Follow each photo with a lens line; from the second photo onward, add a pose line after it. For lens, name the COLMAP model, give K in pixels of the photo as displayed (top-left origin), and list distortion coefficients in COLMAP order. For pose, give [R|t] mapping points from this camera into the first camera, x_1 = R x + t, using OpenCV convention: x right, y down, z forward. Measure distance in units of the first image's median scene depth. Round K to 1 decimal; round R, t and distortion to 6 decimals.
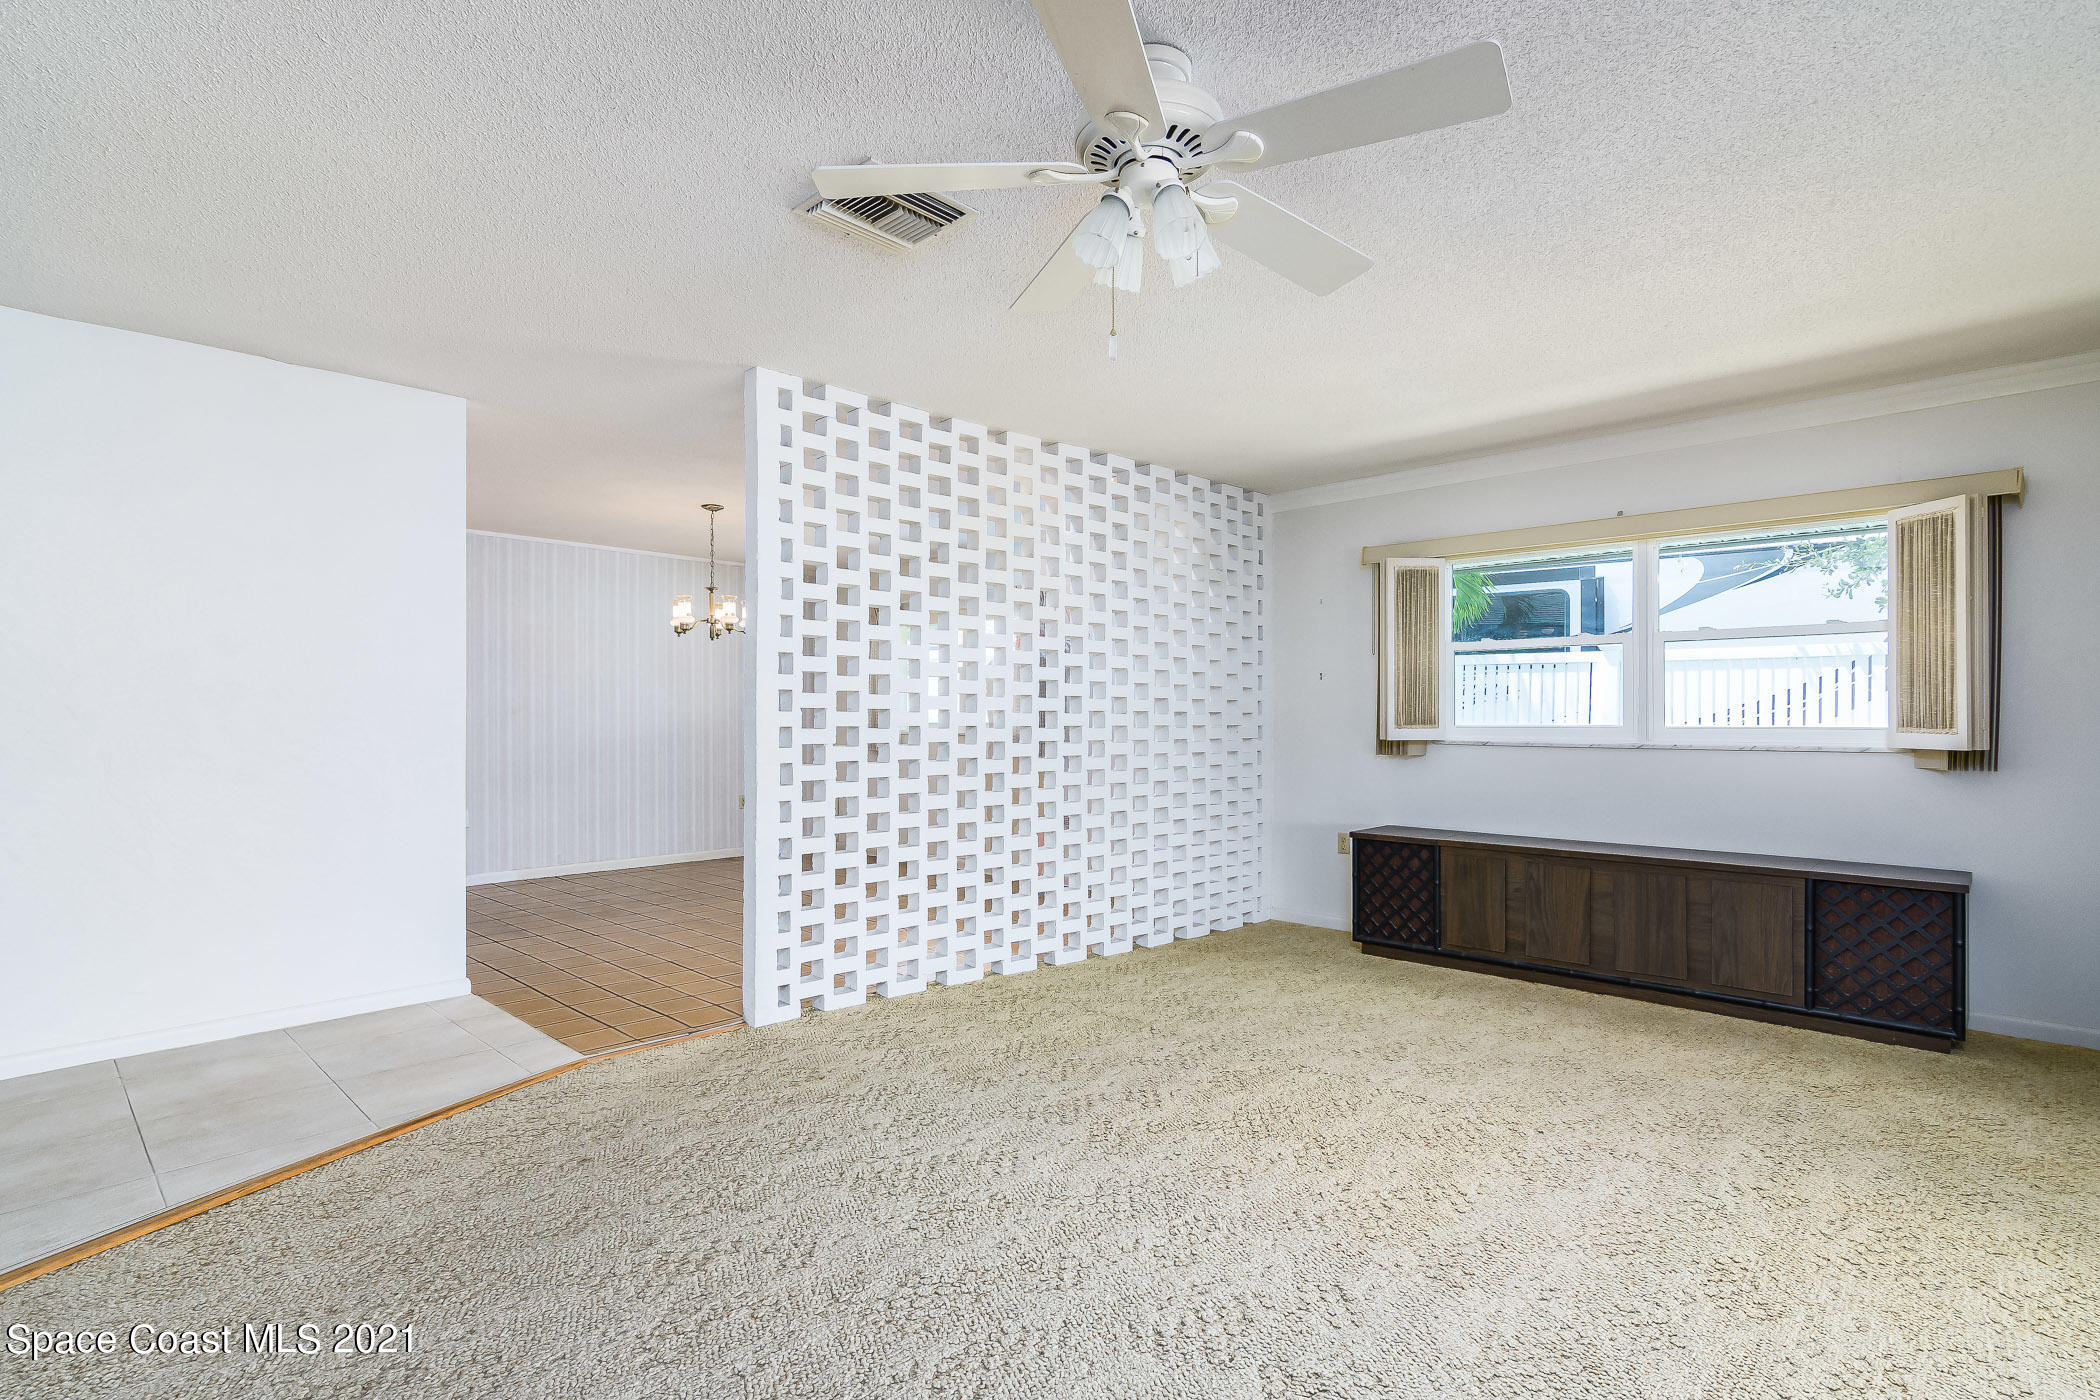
lens RADIAL K [[1013.1, 0, 1050.4], [0, 1013.1, 708.3], [0, 0, 1]] dist [0.005673, -0.000915]
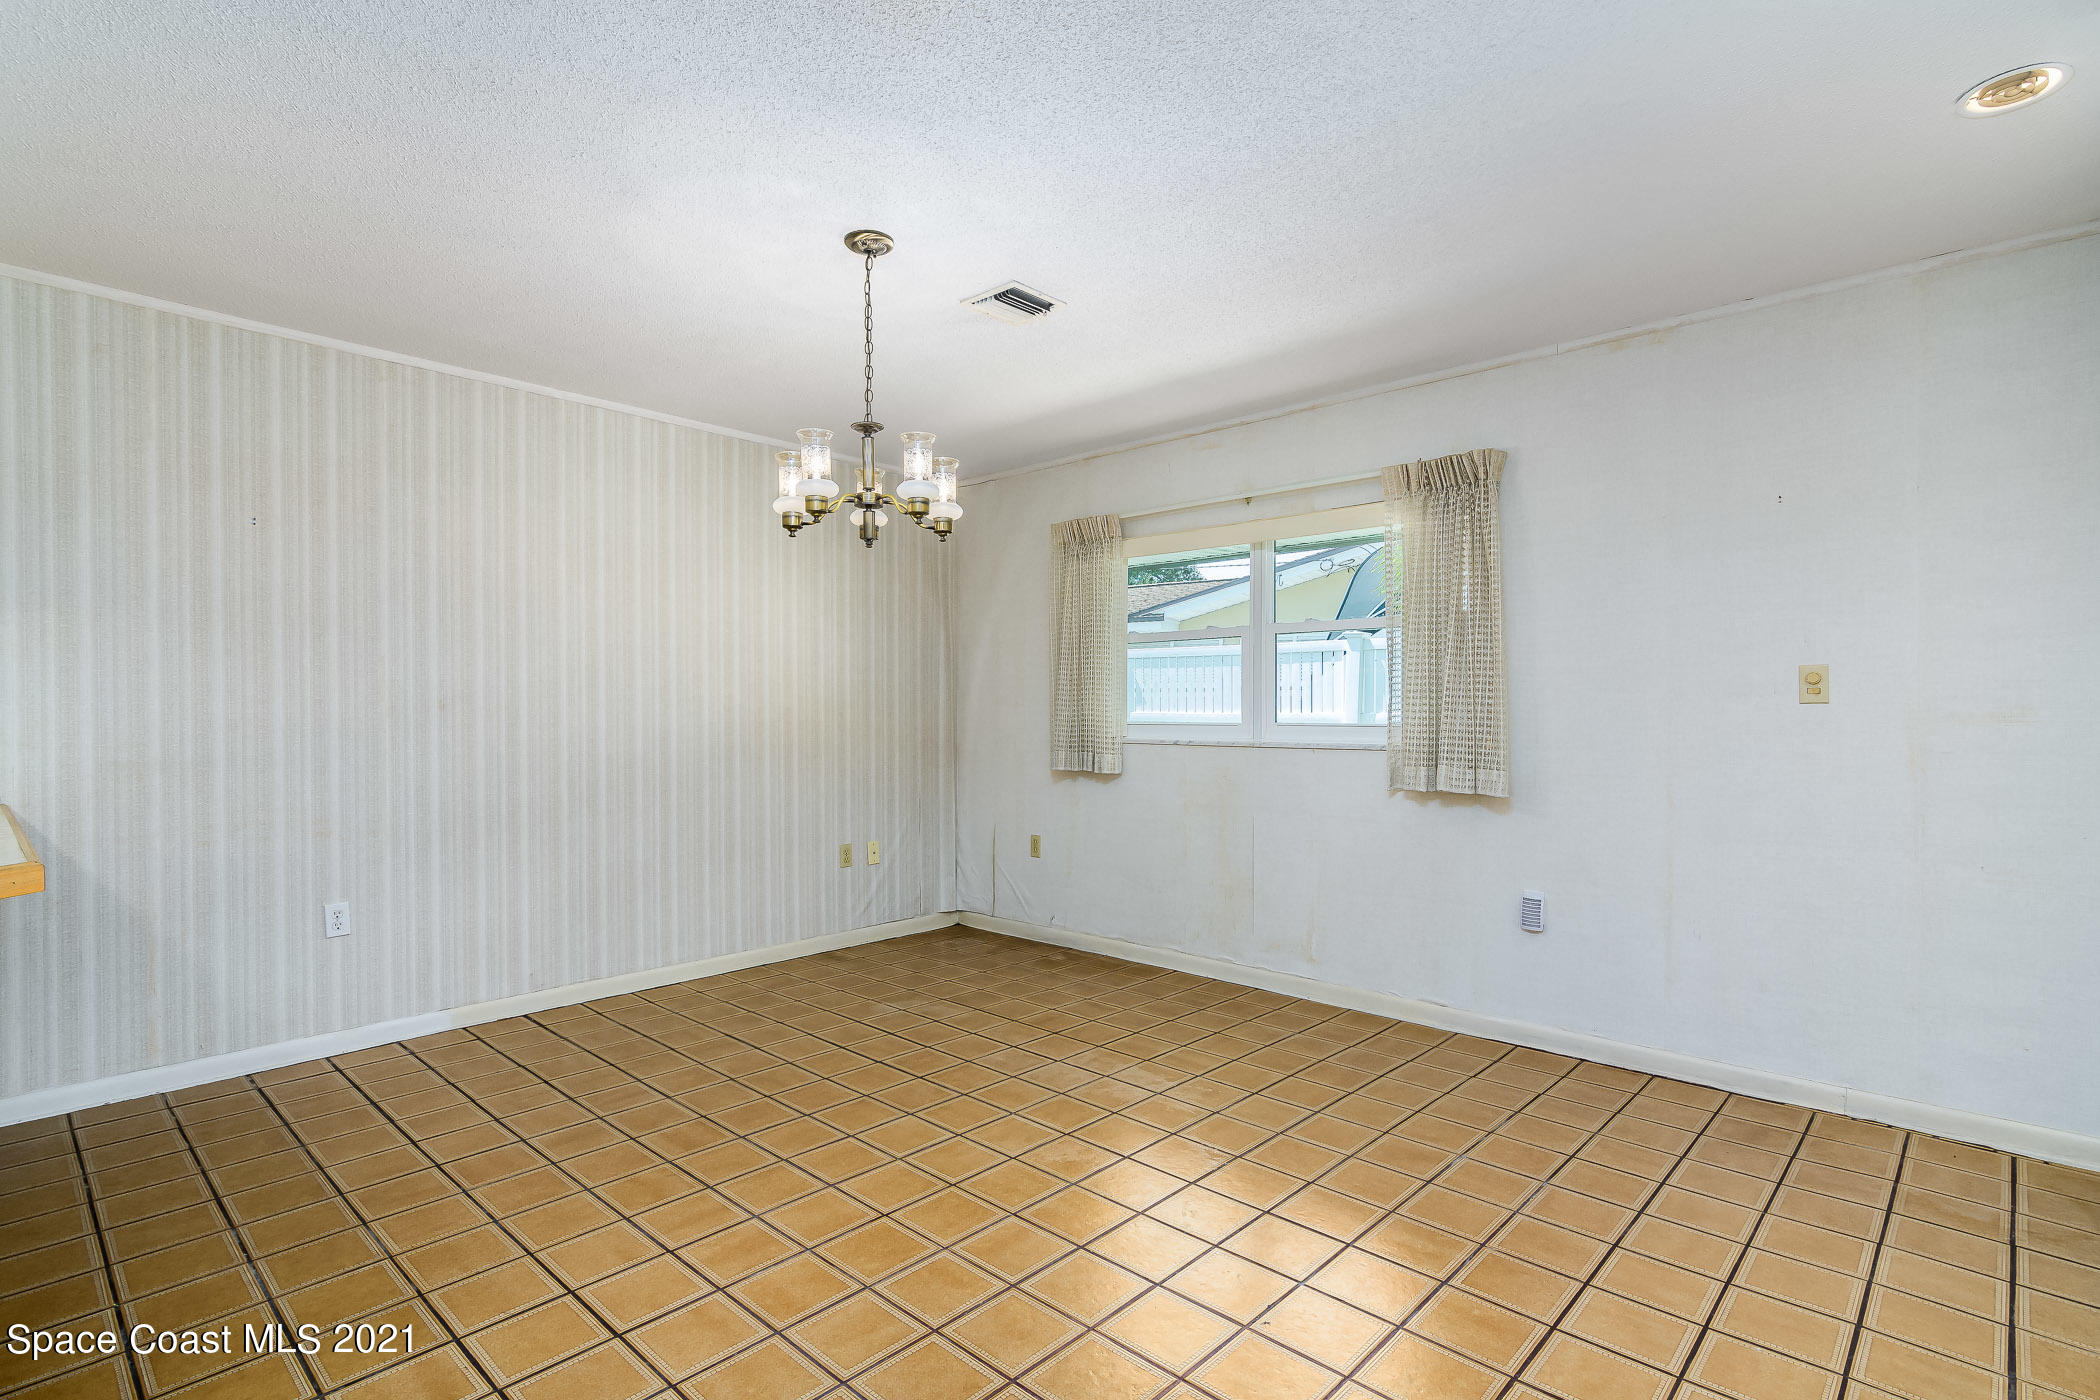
lens RADIAL K [[1013.1, 0, 1050.6], [0, 1013.1, 708.9], [0, 0, 1]] dist [0.005673, -0.000915]
pose [[1.000000, 0.000370, 0.000420, -0.215595], [-0.000374, 0.999952, 0.009806, -0.000865], [-0.000416, -0.009806, 0.999952, 0.475795]]
